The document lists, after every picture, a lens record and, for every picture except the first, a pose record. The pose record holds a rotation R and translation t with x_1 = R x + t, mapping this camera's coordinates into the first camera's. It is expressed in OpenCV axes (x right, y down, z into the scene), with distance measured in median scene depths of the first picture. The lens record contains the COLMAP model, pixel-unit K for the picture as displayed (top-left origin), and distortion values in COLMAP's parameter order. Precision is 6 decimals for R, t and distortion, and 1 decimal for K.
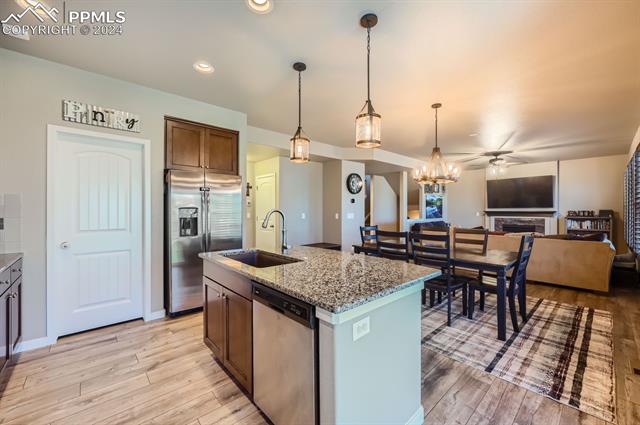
lens RADIAL K [[262.4, 0, 320.0], [0, 262.4, 211.3], [0, 0, 1]] dist [-0.000147, -0.000583]
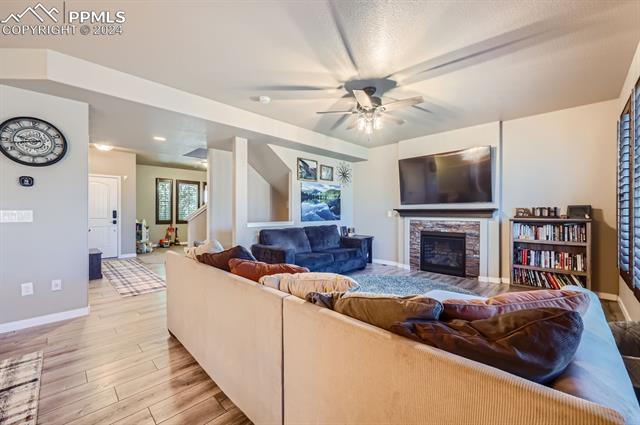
lens RADIAL K [[262.4, 0, 321.6], [0, 262.4, 213.1], [0, 0, 1]] dist [-0.000147, -0.000583]
pose [[0.997837, -0.000447, 0.065732, 0.473525], [0.000232, 0.999995, 0.003268, 0.007383], [-0.065733, -0.003246, 0.997832, 0.446578]]
